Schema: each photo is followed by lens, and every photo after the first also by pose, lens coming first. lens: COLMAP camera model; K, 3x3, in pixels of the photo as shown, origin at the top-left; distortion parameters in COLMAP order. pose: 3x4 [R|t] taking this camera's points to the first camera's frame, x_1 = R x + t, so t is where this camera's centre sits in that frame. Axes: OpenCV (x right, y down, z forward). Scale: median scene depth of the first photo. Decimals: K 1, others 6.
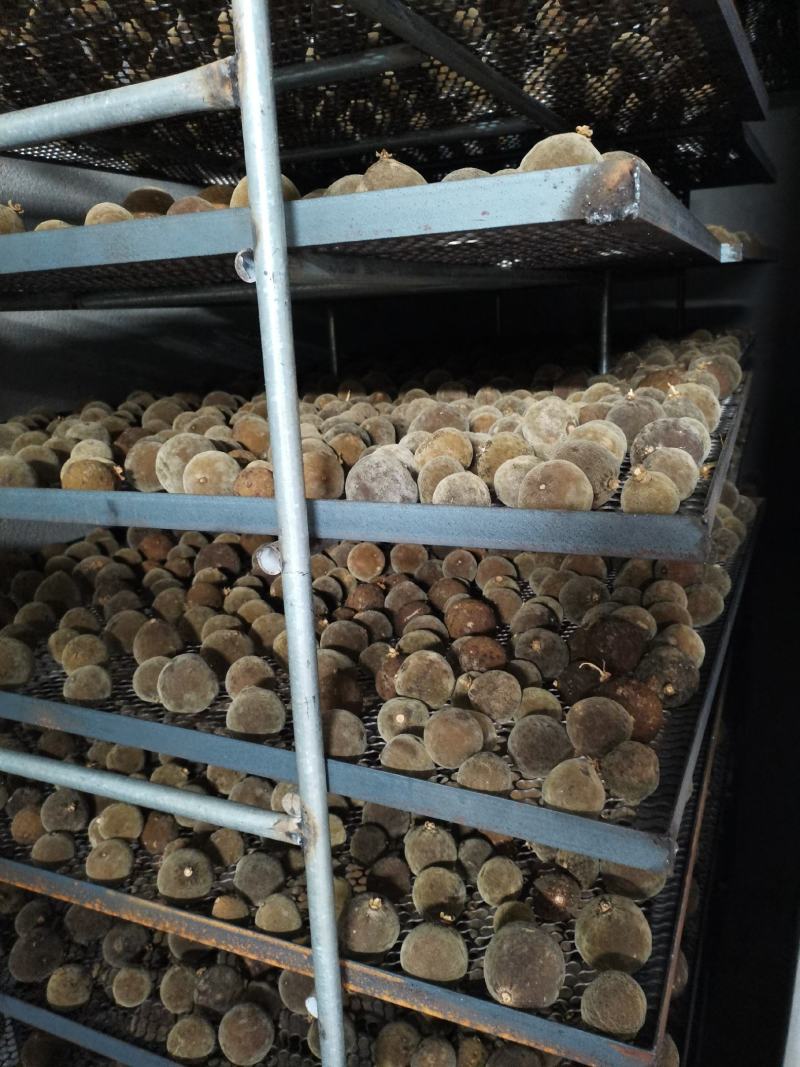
lens RADIAL K [[826.7, 0, 400.0], [0, 826.7, 533.5], [0, 0, 1]] dist [0.073426, -0.099187]
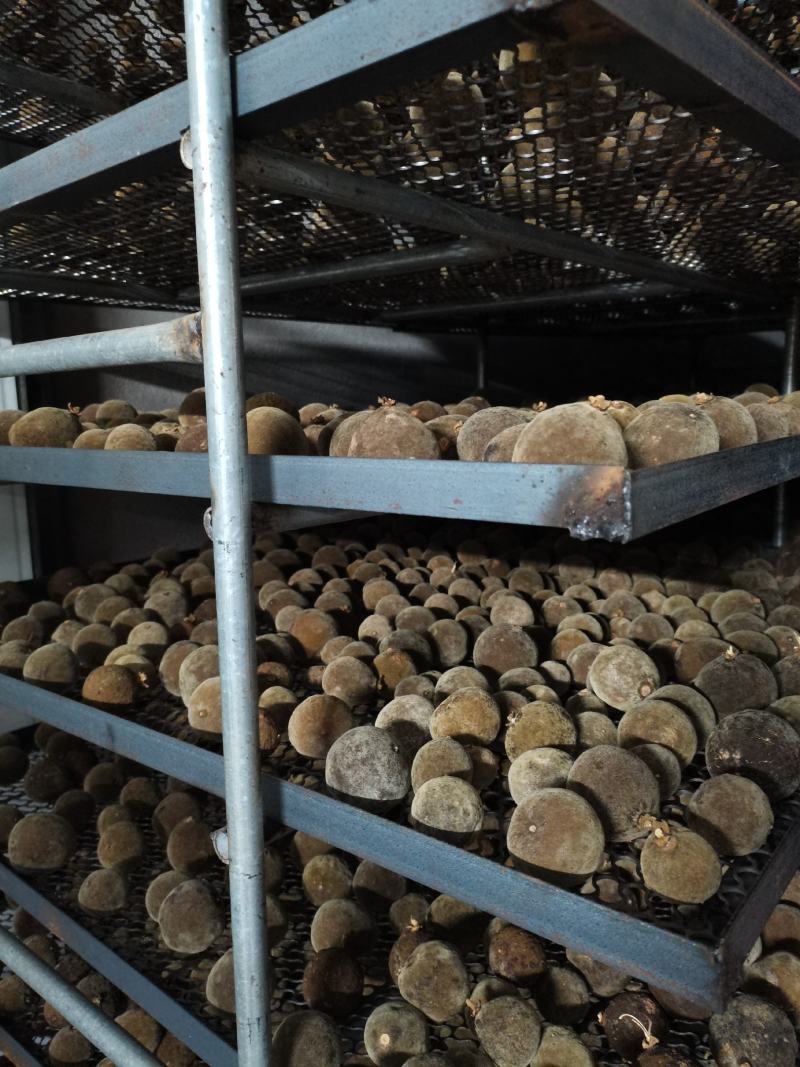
lens RADIAL K [[826.7, 0, 400.0], [0, 826.7, 533.5], [0, 0, 1]] dist [0.073426, -0.099187]
pose [[0.963897, 0.075581, -0.255324, 0.205942], [-0.098735, 0.991965, -0.079102, -0.228115], [0.247293, 0.101456, 0.963614, 0.170148]]
